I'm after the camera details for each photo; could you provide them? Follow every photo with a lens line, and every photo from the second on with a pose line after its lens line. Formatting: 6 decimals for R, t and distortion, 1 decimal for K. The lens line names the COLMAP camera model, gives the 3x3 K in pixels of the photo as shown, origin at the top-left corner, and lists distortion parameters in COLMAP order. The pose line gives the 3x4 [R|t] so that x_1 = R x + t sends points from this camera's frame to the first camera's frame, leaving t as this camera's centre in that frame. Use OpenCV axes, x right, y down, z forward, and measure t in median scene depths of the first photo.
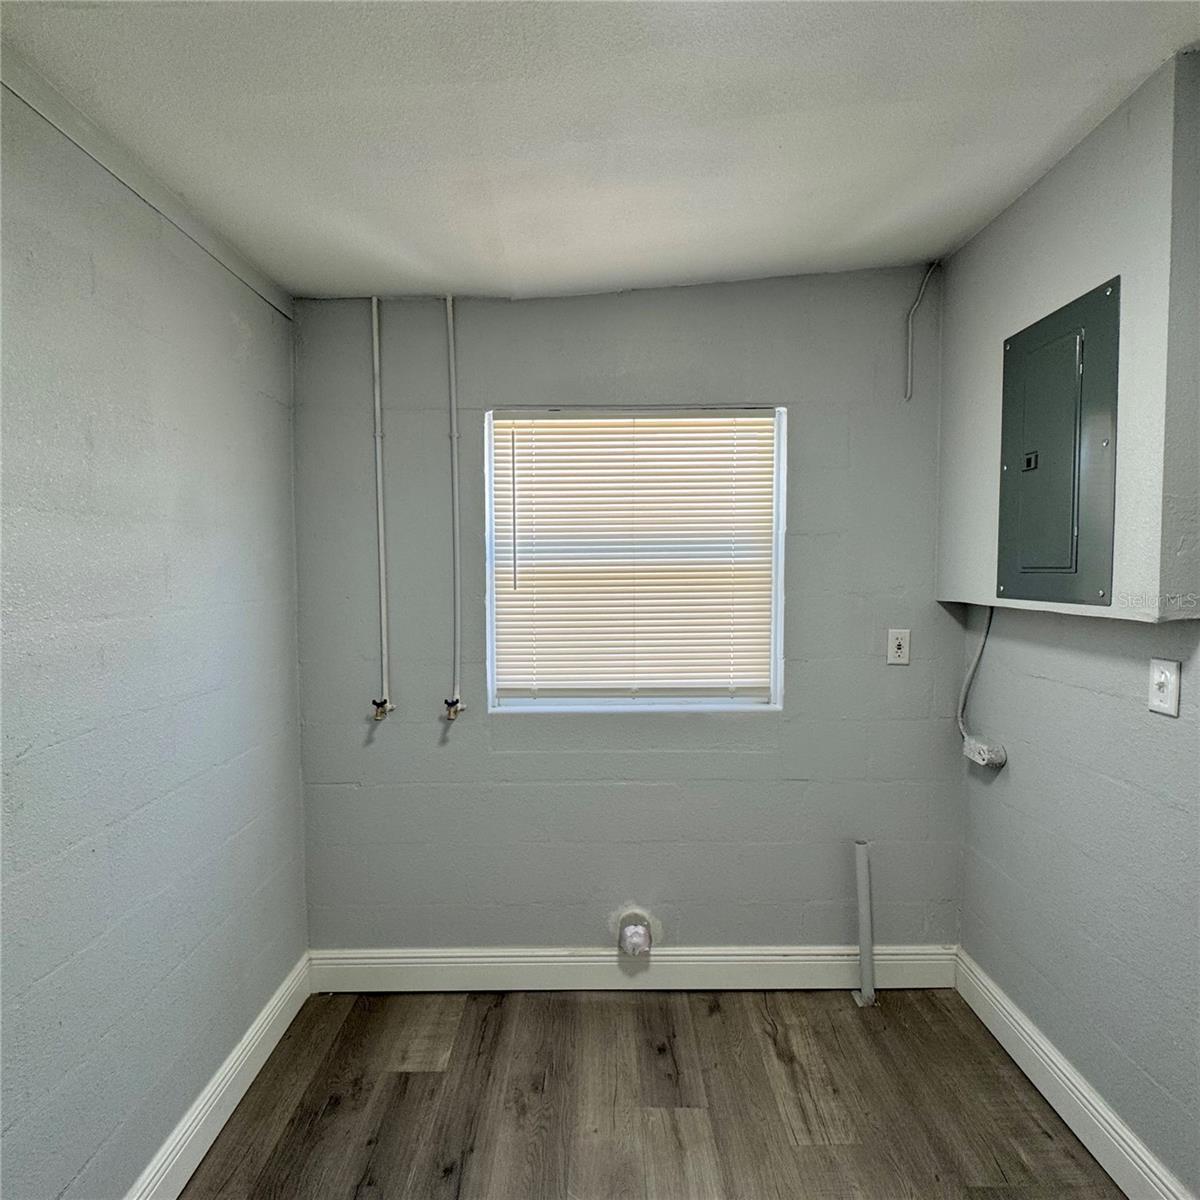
lens RADIAL K [[640.1, 0, 601.7], [0, 640.1, 601.8], [0, 0, 1]] dist [-0.003469, 0.000364]
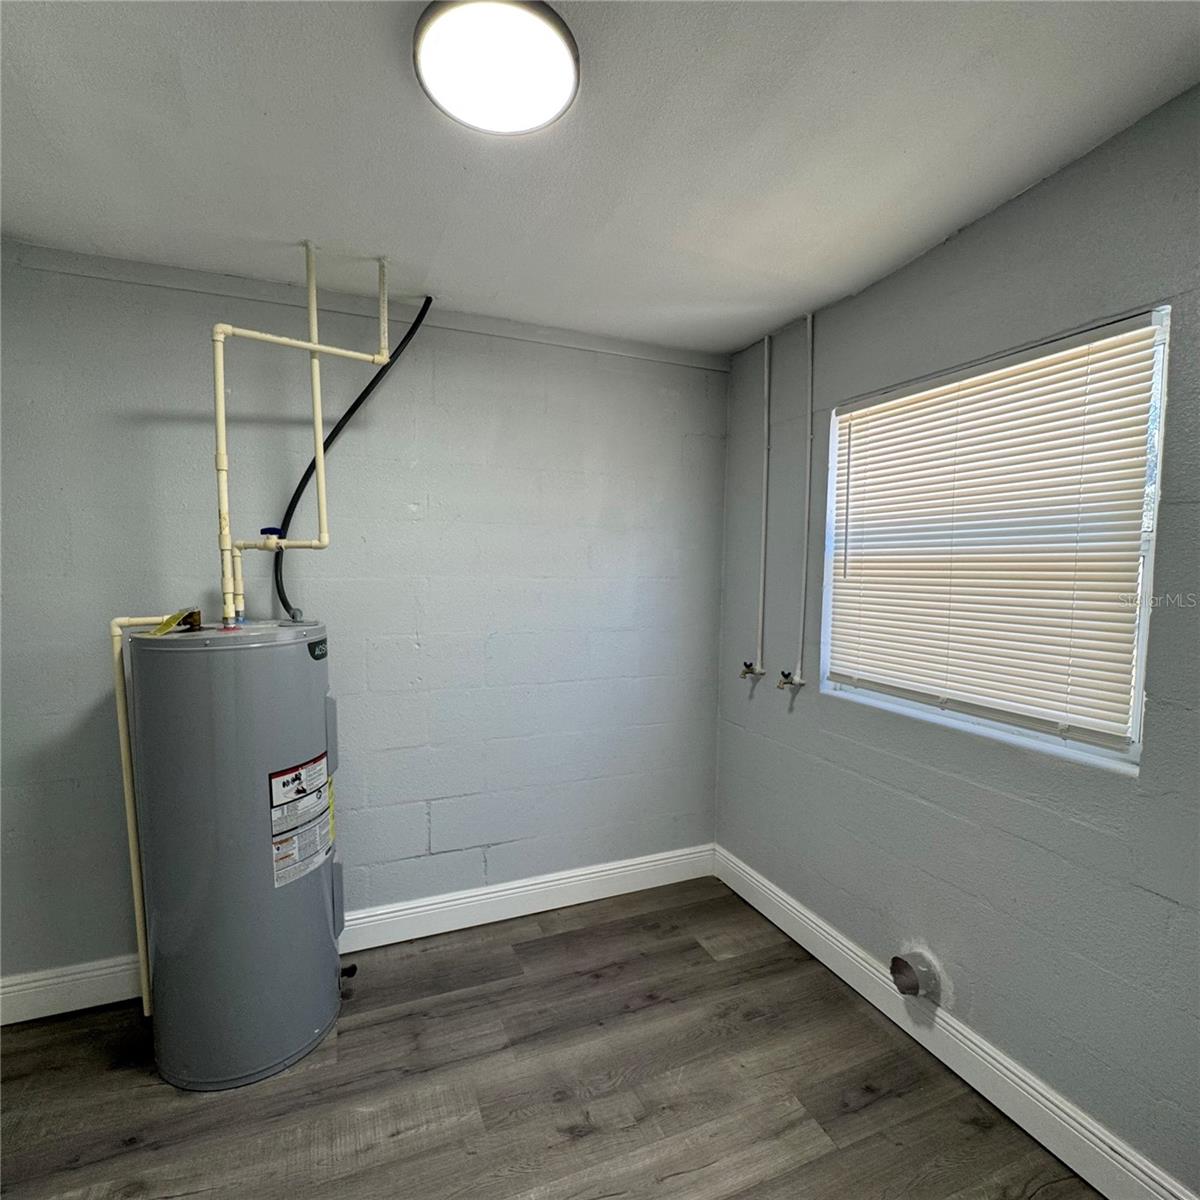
lens RADIAL K [[640.1, 0, 601.7], [0, 640.1, 601.8], [0, 0, 1]] dist [-0.003469, 0.000364]
pose [[0.386040, 0.066307, -0.920096, 0.670391], [-0.068872, 0.996701, 0.042932, 0.001986], [0.919908, 0.046795, 0.389333, 0.245721]]
